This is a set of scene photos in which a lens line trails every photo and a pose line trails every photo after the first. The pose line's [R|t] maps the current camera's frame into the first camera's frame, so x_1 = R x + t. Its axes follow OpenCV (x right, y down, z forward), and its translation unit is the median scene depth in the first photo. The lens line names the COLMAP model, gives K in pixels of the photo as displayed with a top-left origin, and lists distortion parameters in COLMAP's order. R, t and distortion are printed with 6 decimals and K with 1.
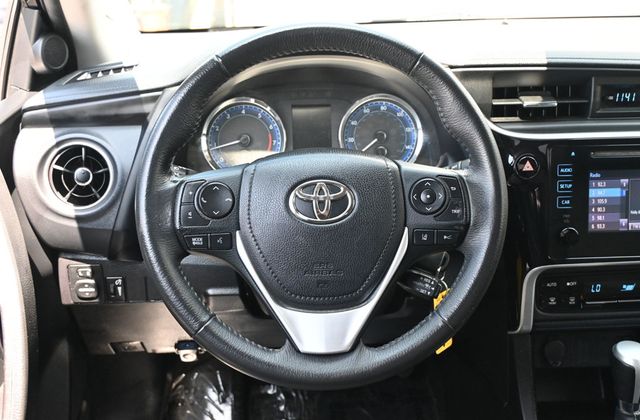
lens RADIAL K [[803.7, 0, 320.0], [0, 803.7, 210.0], [0, 0, 1]] dist [-0.003434, 0.035827]
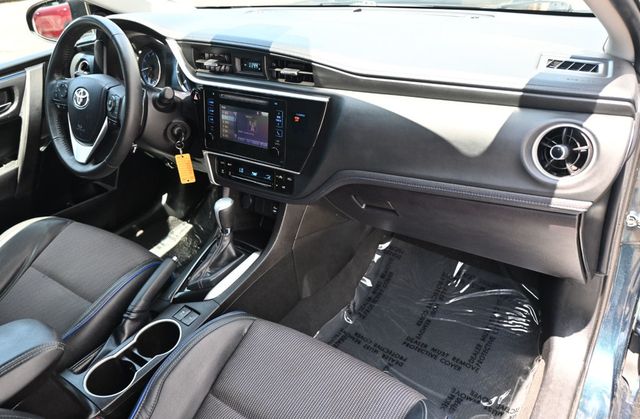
lens RADIAL K [[469.6, 0, 317.3], [0, 469.6, 202.5], [0, 0, 1]] dist [-0.003043, -0.000764]
pose [[0.788602, 0.262940, -0.555850, 1.158868], [-0.141686, 0.957339, 0.251846, -0.135051], [0.598358, -0.119850, 0.792214, 0.250896]]
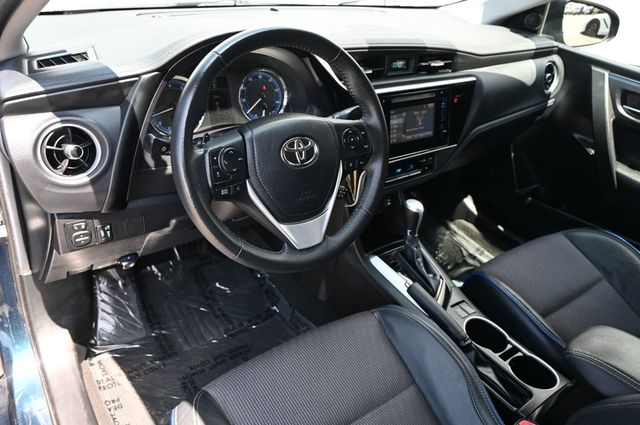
lens RADIAL K [[492.2, 0, 320.0], [0, 492.2, 212.5], [0, 0, 1]] dist [0.005976, 0.001561]
pose [[0.822877, -0.202126, 0.531054, -0.410171], [0.087334, 0.968478, 0.233290, -0.095880], [-0.561468, -0.145589, 0.814590, 0.170311]]
